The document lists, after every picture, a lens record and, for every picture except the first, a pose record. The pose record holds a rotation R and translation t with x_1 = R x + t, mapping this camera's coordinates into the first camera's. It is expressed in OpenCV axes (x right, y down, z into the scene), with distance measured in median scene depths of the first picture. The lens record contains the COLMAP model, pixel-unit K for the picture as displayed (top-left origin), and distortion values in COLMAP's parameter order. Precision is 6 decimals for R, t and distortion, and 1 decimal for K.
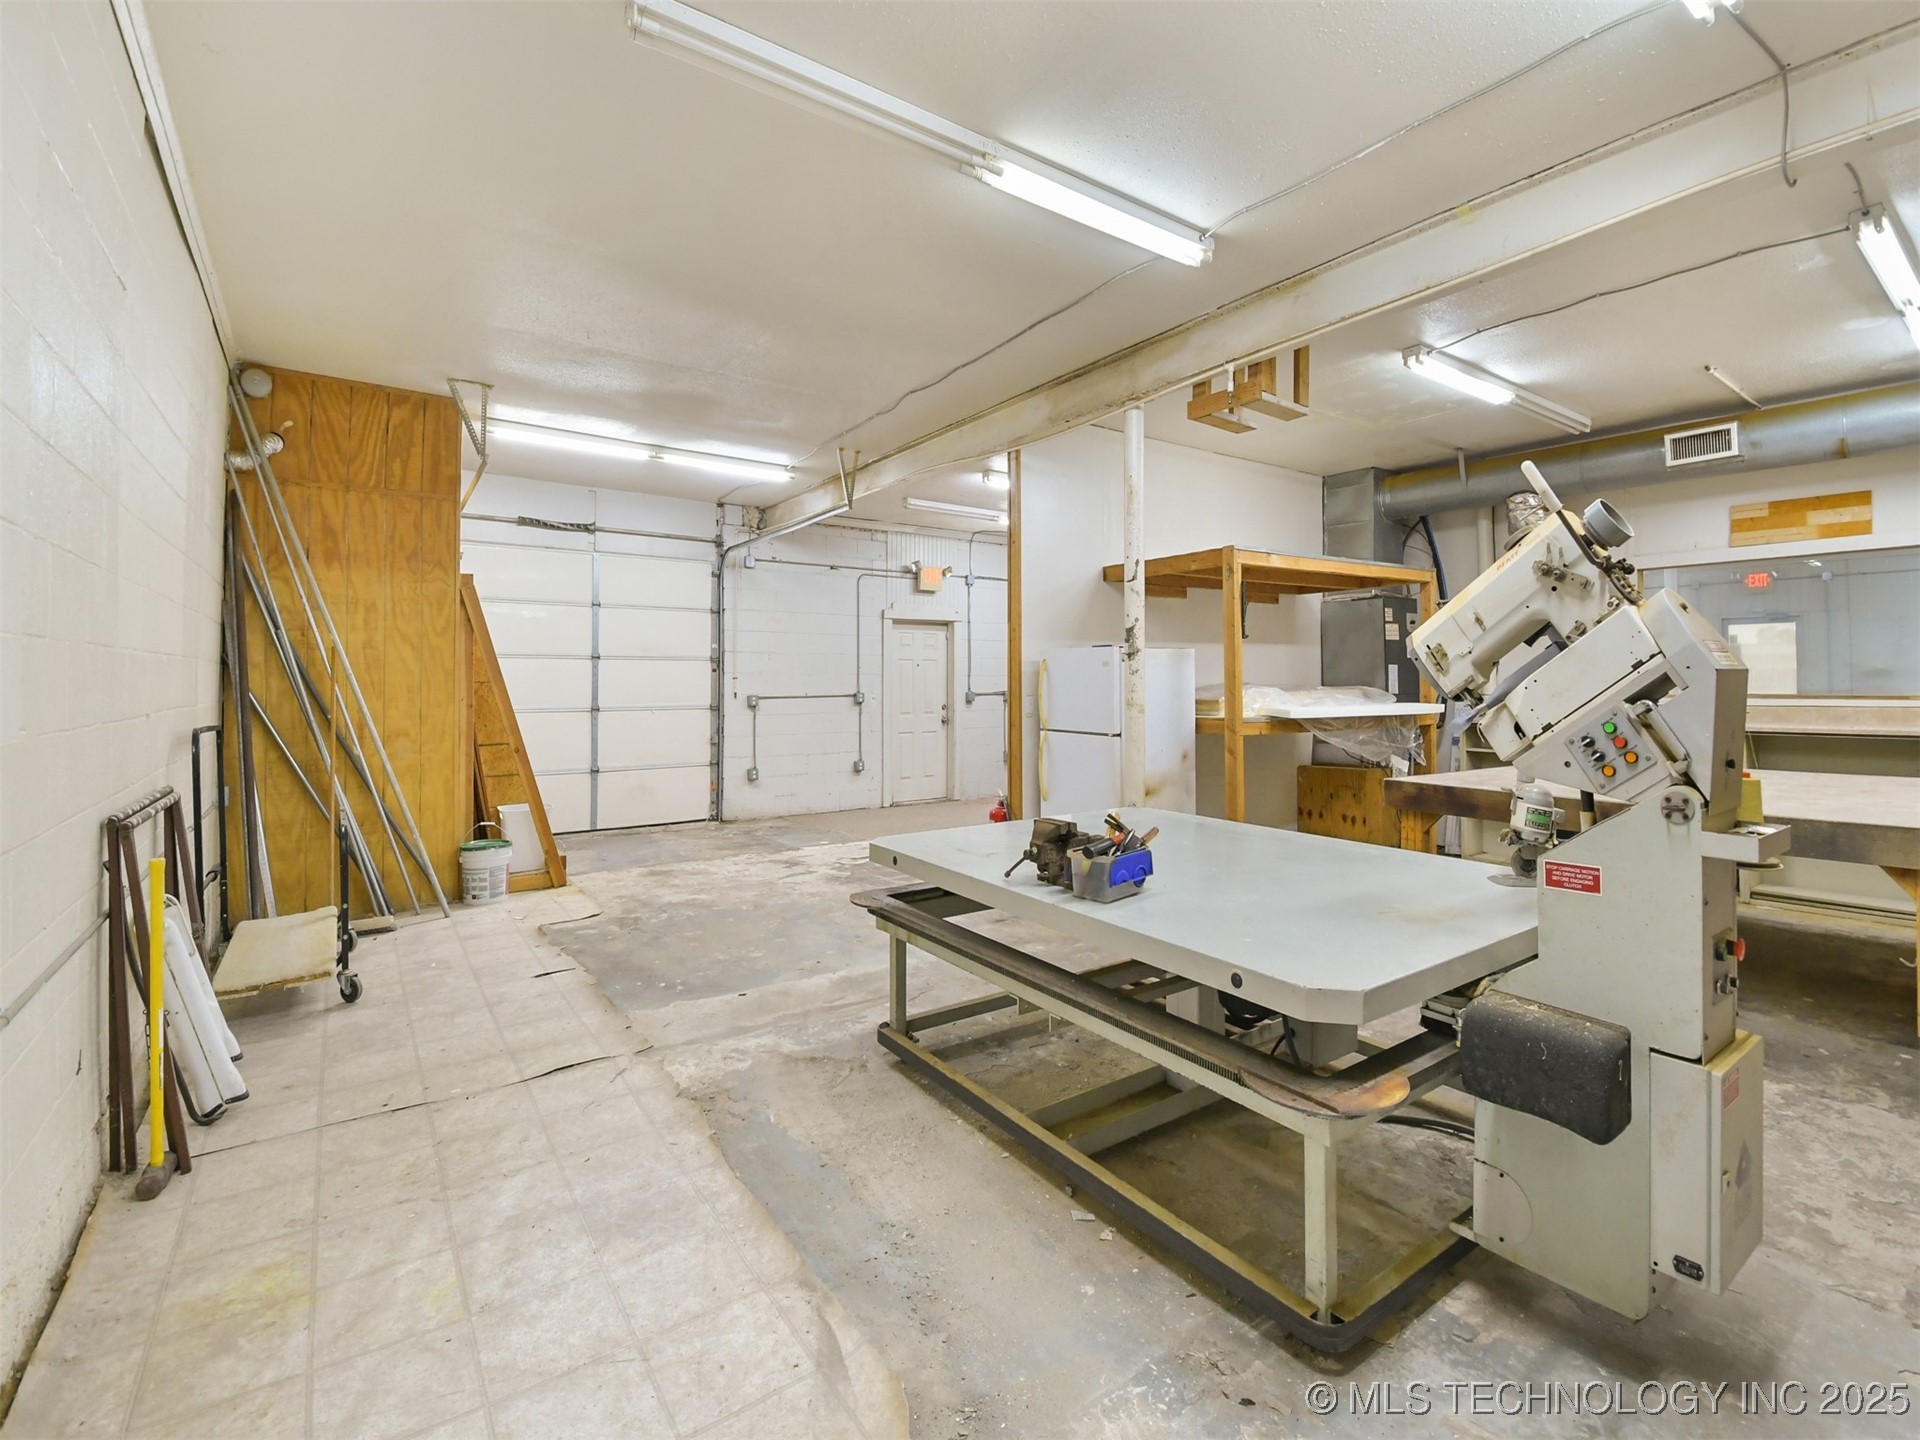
lens RADIAL K [[860.7, 0, 961.8], [0, 860.7, 666.1], [0, 0, 1]] dist [0.001131, -0.013359]
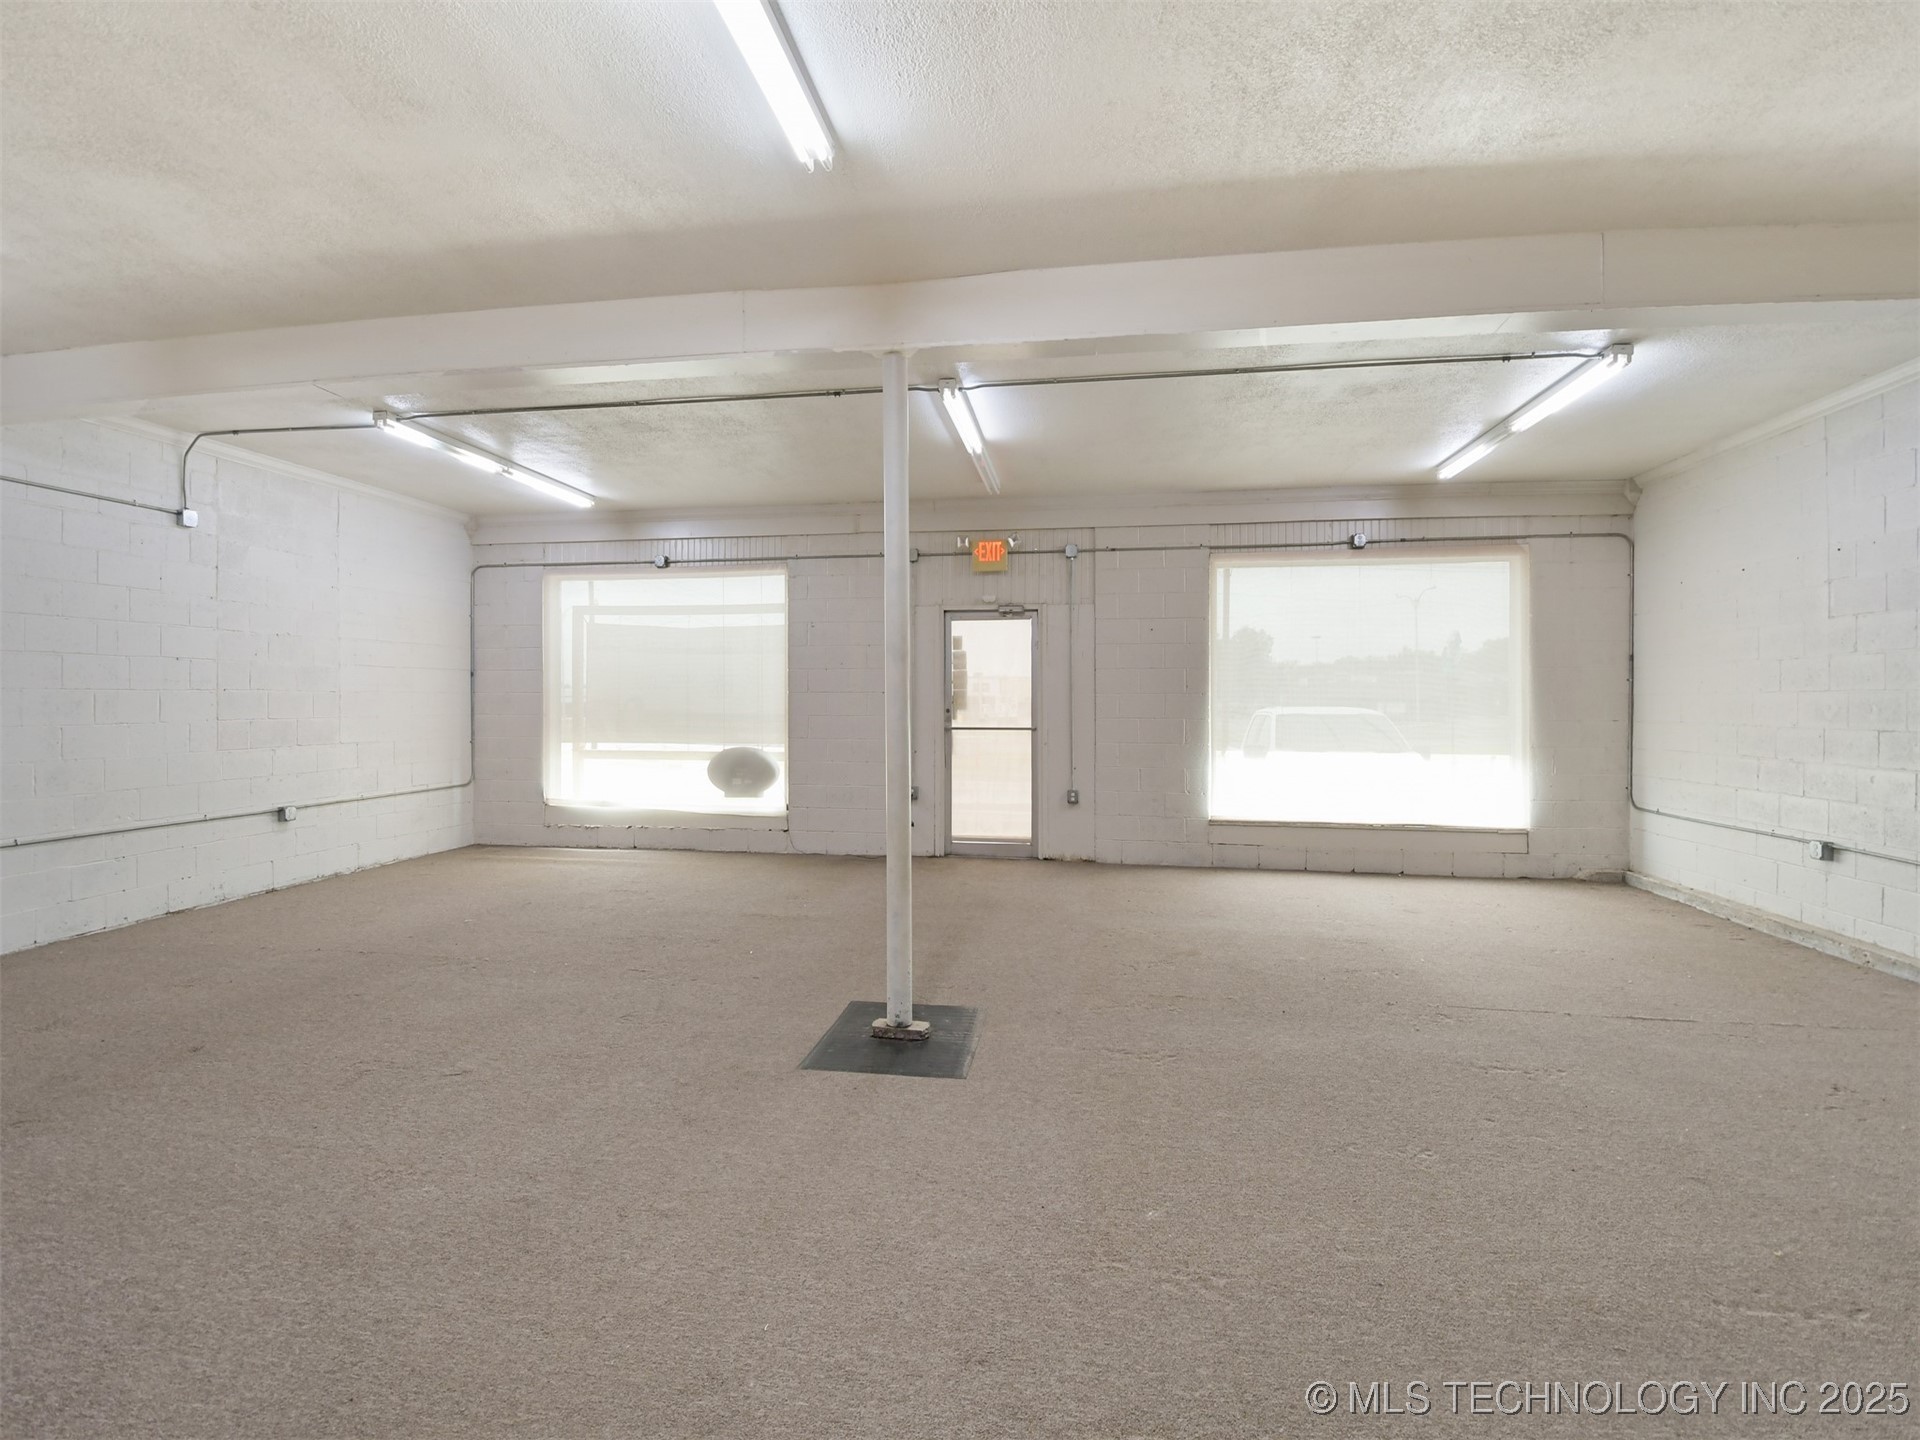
lens RADIAL K [[848.1, 0, 958.0], [0, 848.1, 708.0], [0, 0, 1]] dist [0.017885, -0.021919]
pose [[0.692883, 0.001165, 0.721049, 0.637707], [-0.017123, 0.999743, 0.014839, 0.011854], [-0.720847, -0.022629, 0.692725, 0.801207]]
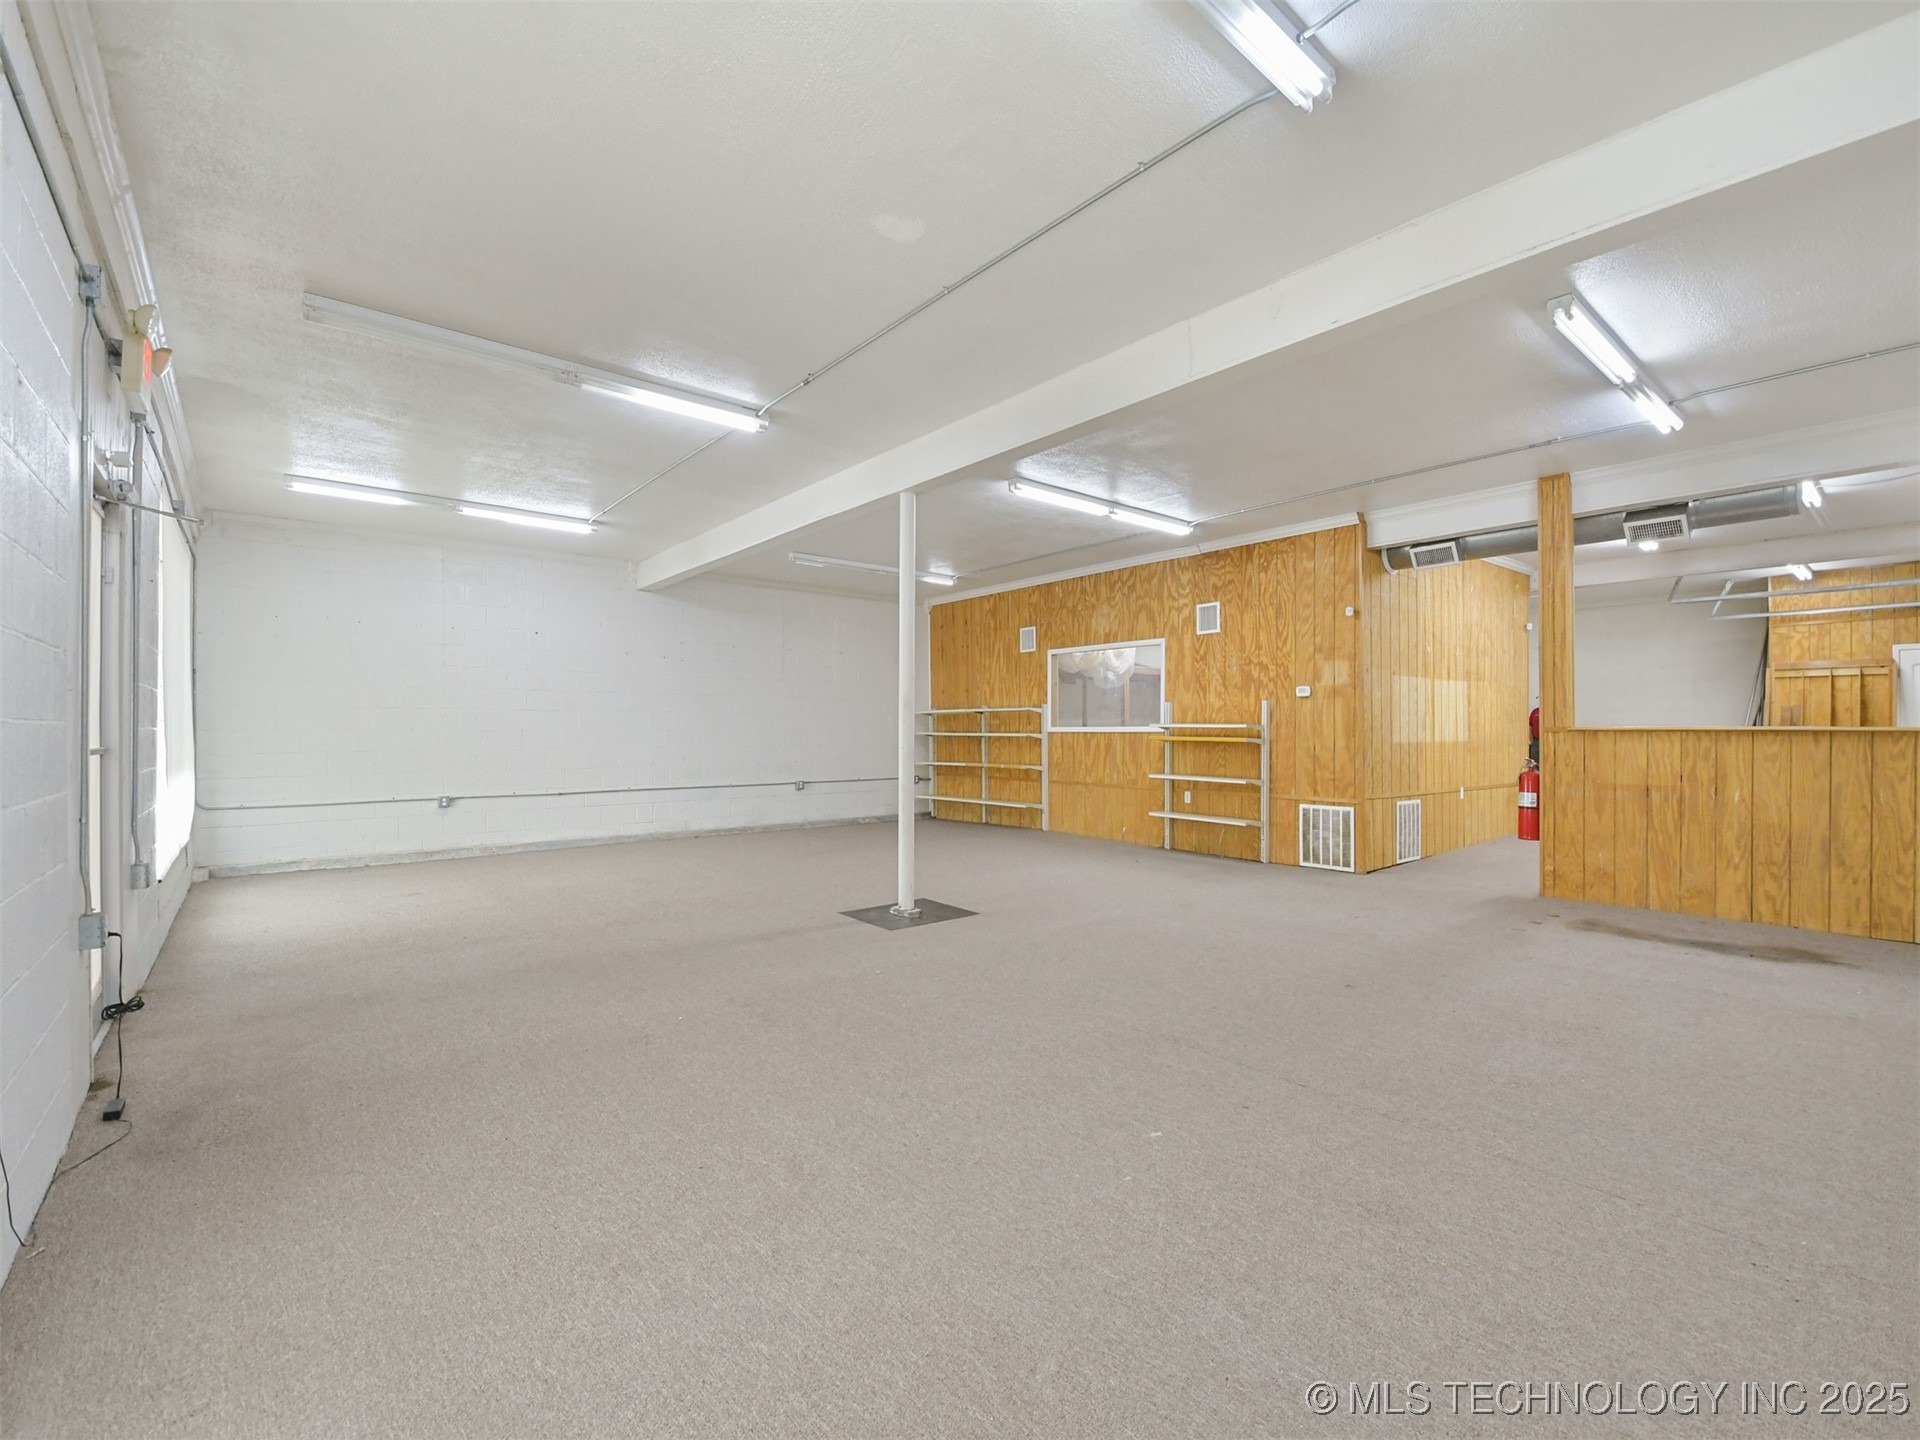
lens RADIAL K [[852.5, 0, 957.1], [0, 852.5, 722.7], [0, 0, 1]] dist [0.015863, -0.019504]
pose [[-0.997175, 0.004614, -0.074971, 0.945043], [0.006698, 0.999597, -0.027568, 0.047466], [0.074814, -0.027993, -0.996805, 1.843463]]
